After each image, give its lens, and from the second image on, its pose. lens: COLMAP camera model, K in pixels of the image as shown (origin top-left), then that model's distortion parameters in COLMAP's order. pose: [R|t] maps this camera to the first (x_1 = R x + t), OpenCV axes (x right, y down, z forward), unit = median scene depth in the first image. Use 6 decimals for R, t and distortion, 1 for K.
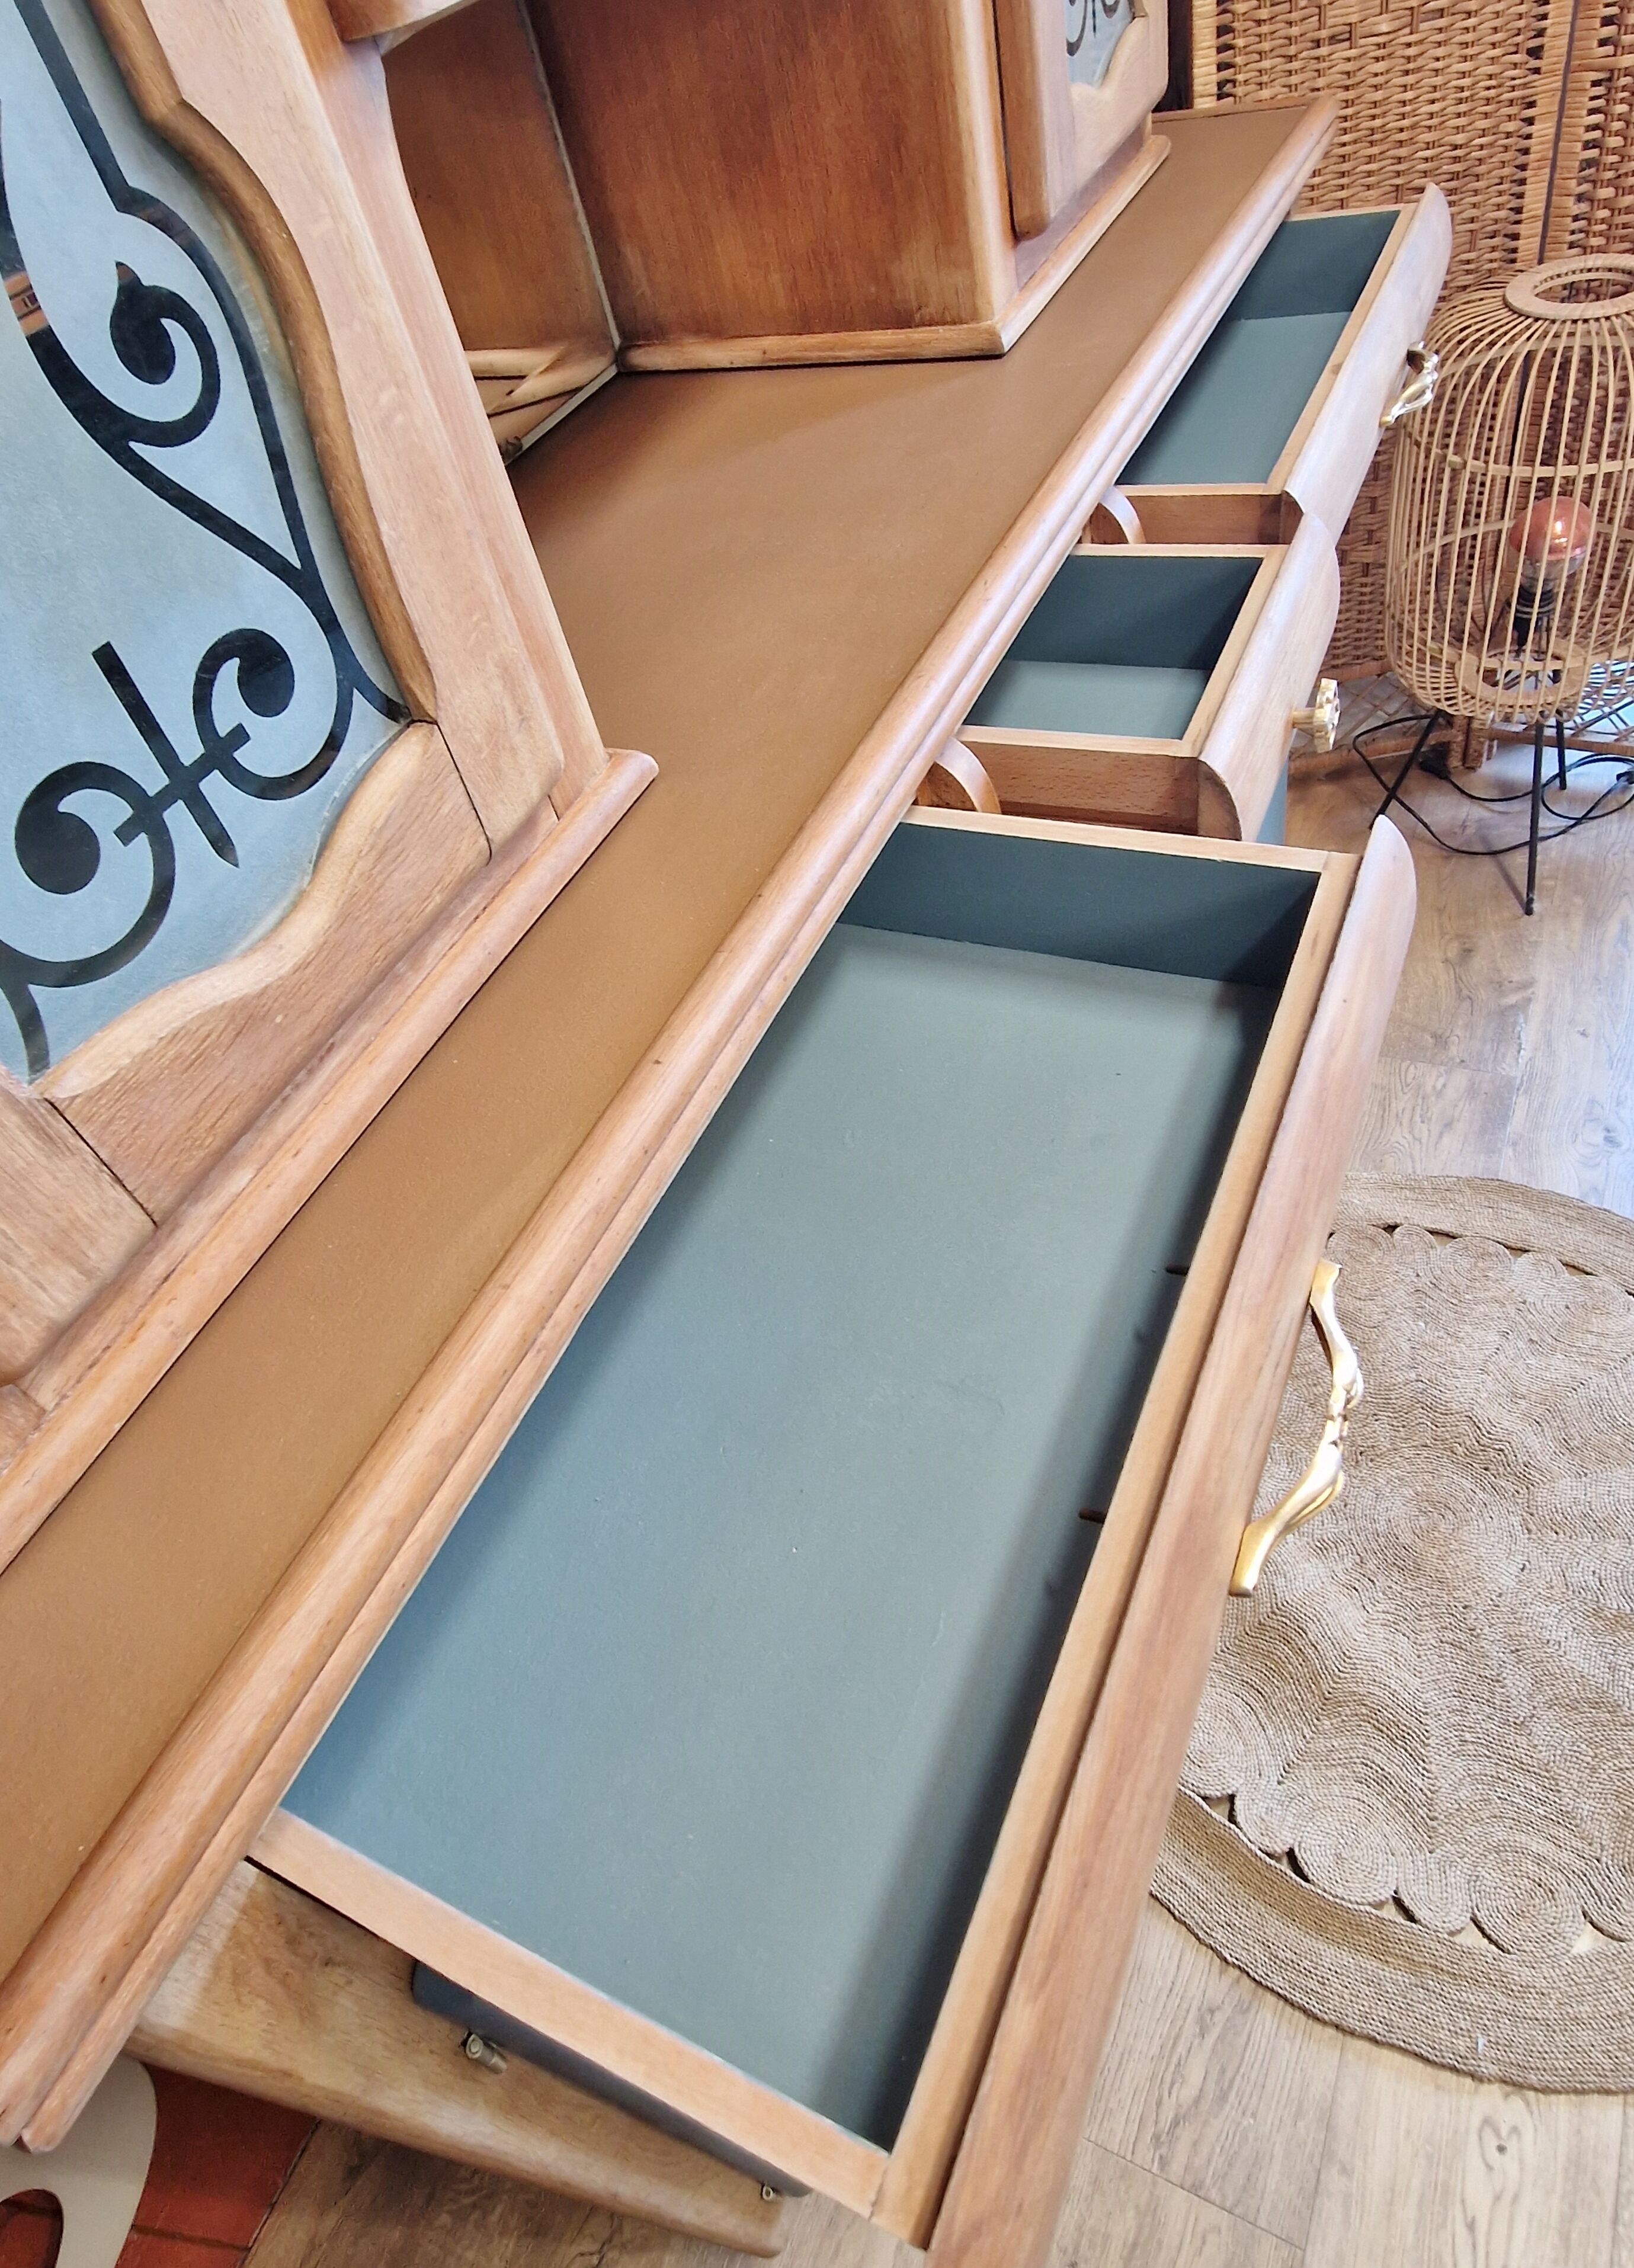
lens RADIAL K [[1370.6, 0, 826.9], [0, 1370.6, 1106.5], [0, 0, 1]] dist [0.000747, -0.001576]
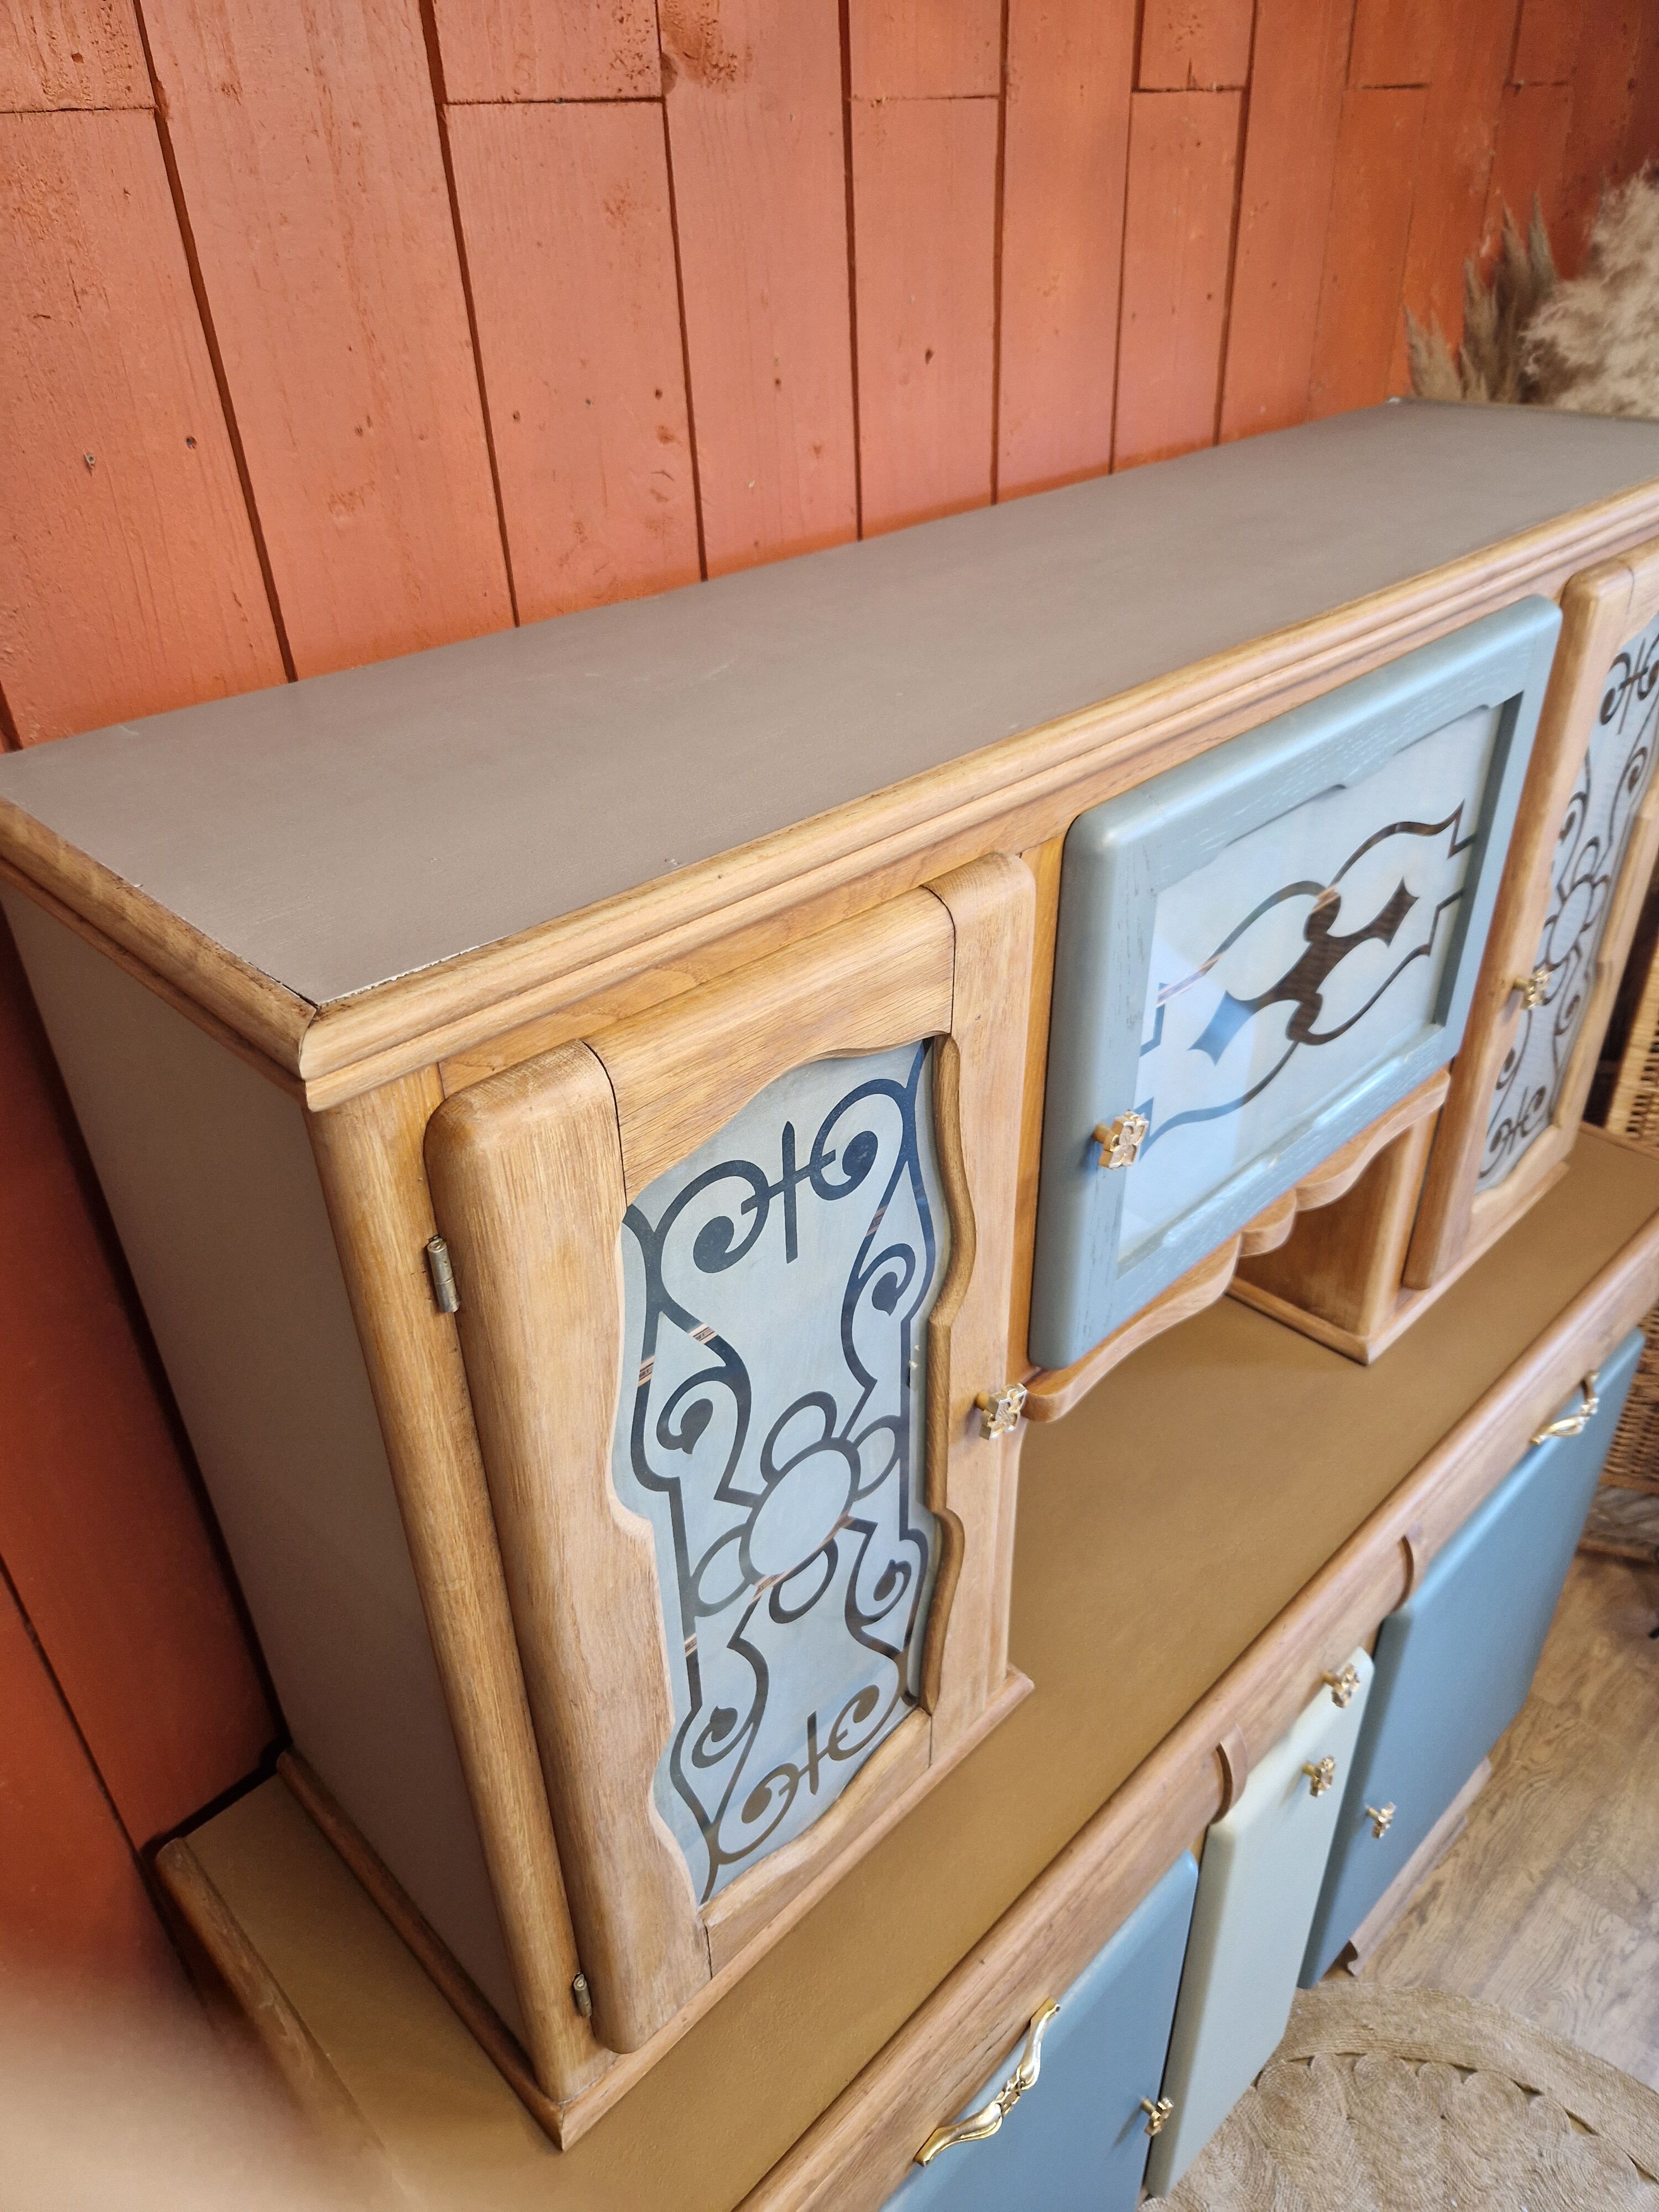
lens RADIAL K [[1512.9, 0, 828.2], [0, 1512.9, 1091.1], [0, 0, 1]] dist [0.063042, -0.040236]
pose [[0.921250, 0.330825, -0.204581, -0.262821], [-0.366109, 0.915141, -0.168763, -0.620874], [0.131389, 0.230372, 0.964192, -1.097744]]
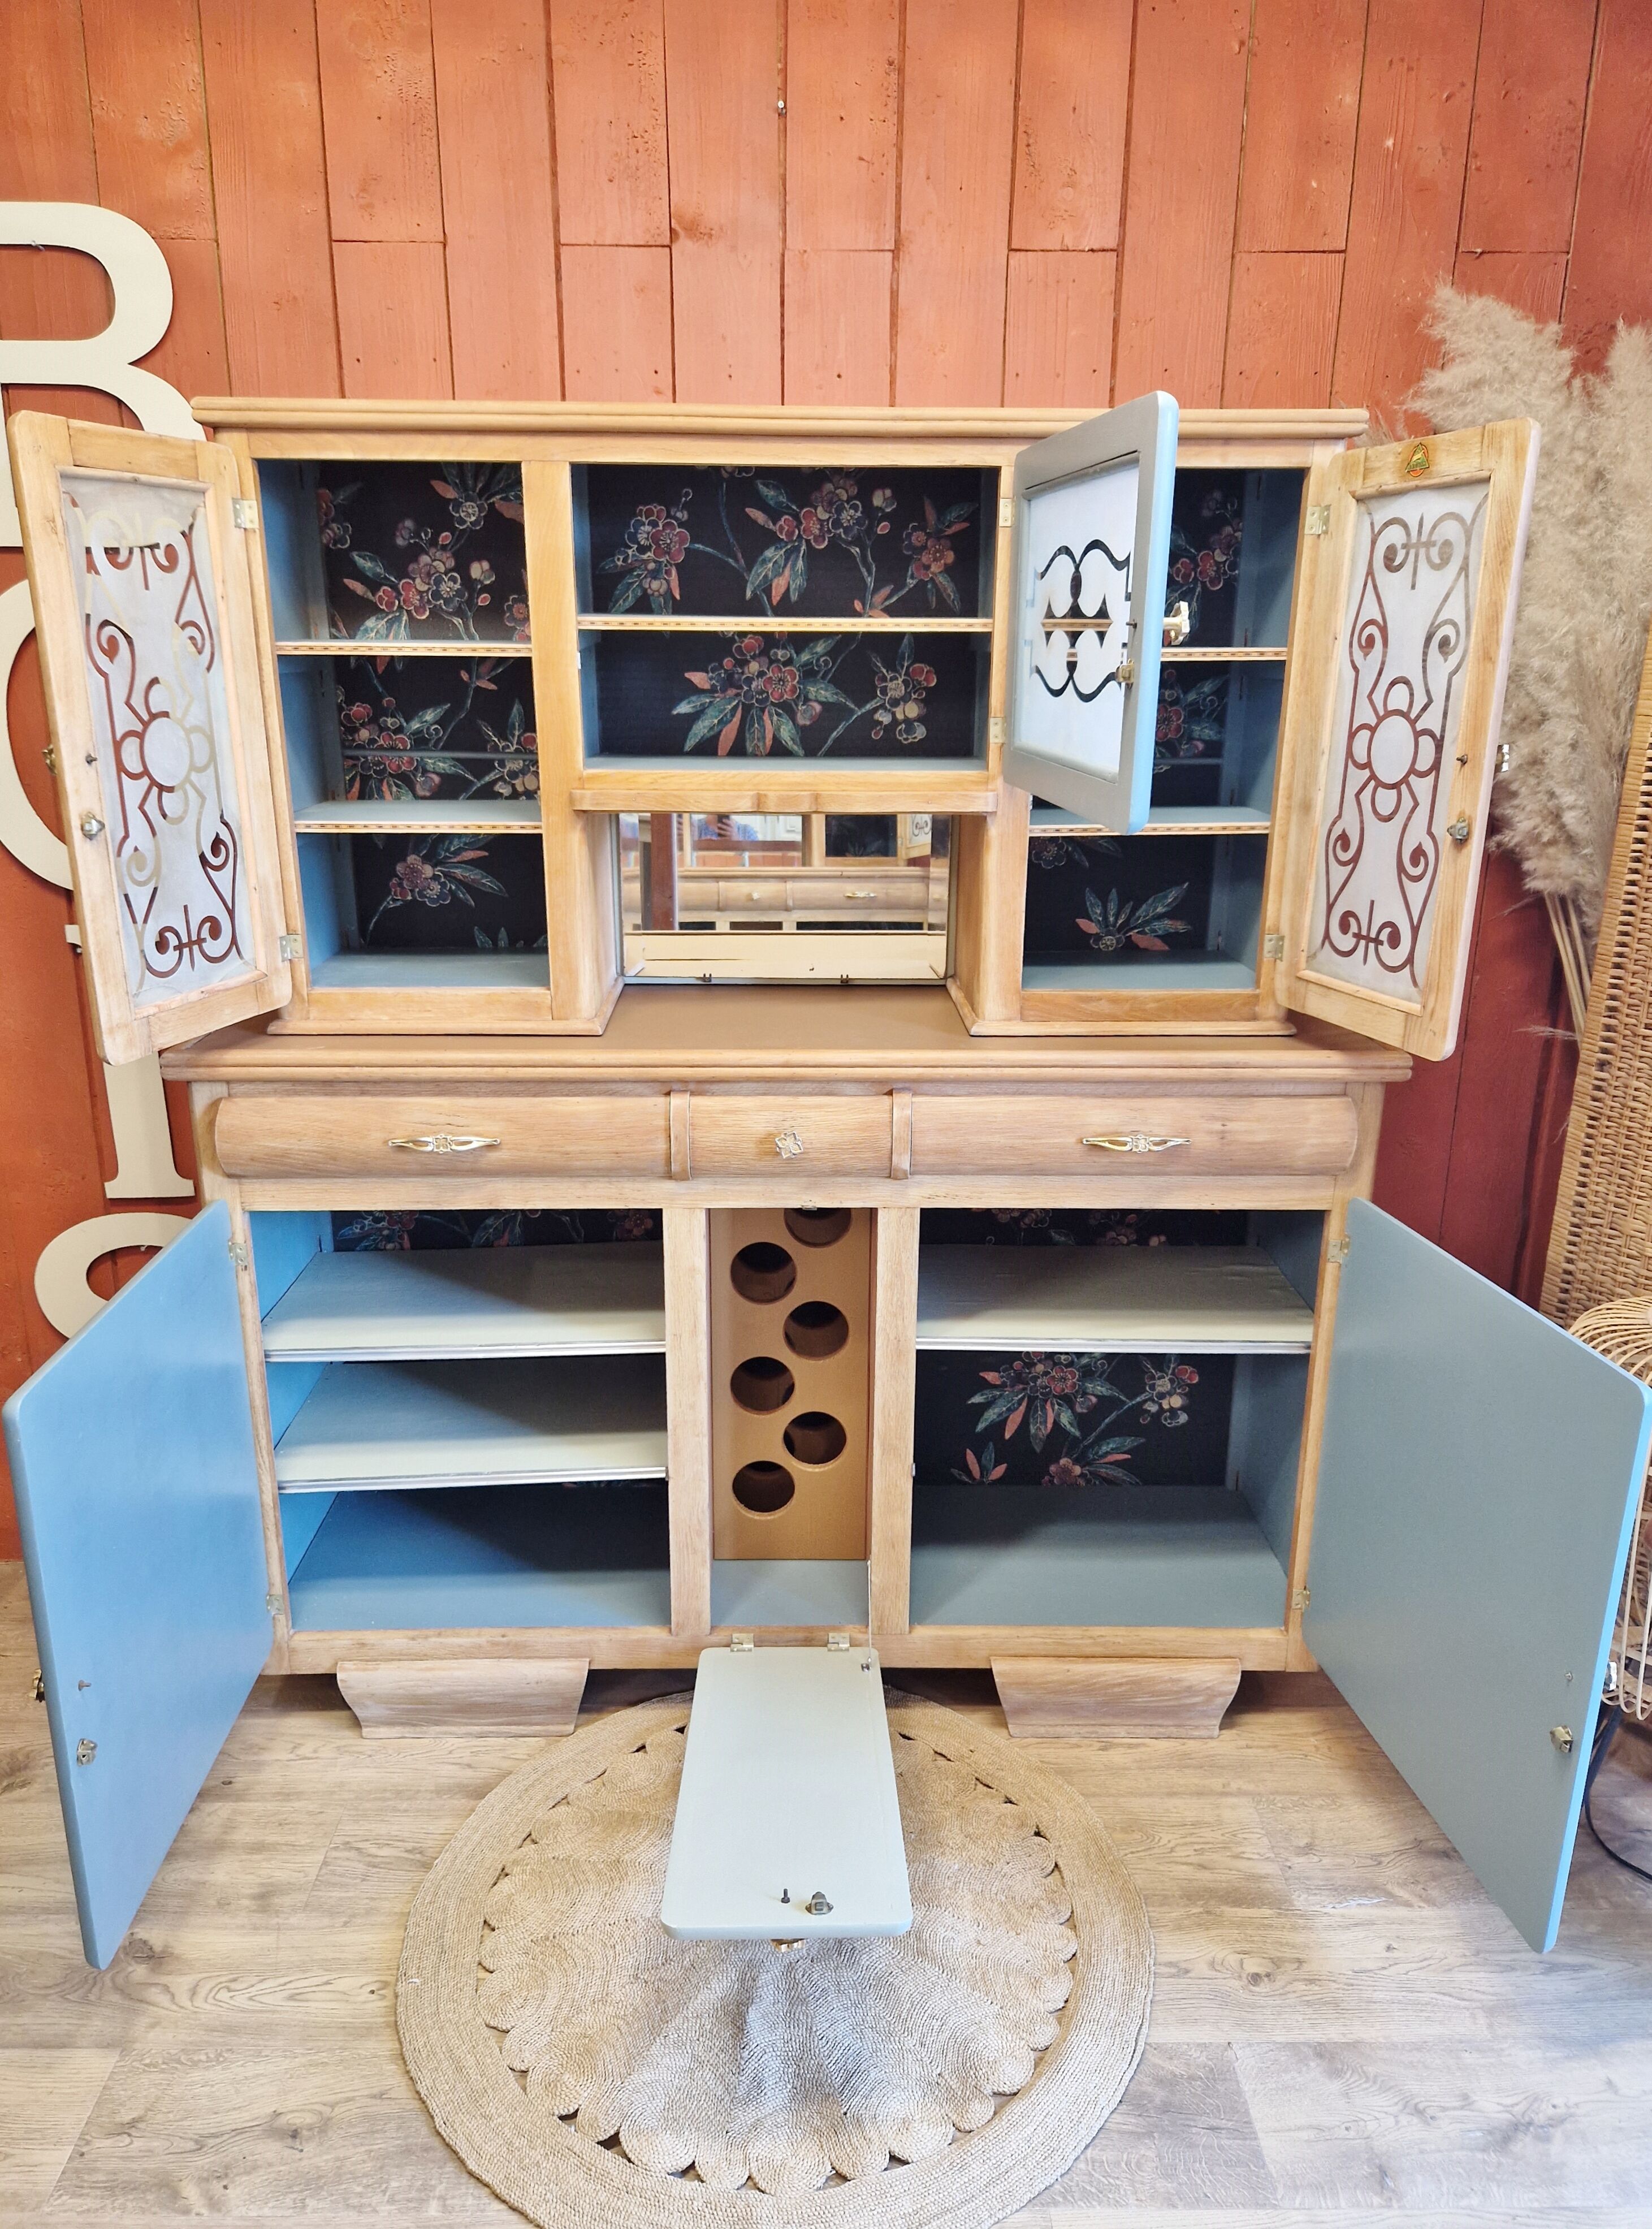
lens RADIAL K [[1547.6, 0, 825.3], [0, 1547.6, 1125.3], [0, 0, 1]] dist [0.042256, -0.003836]
pose [[0.422777, 0.447482, -0.788048, 3.300334], [-0.717927, 0.696046, 0.010082, -0.601783], [0.553029, 0.561499, 0.615531, -0.709679]]
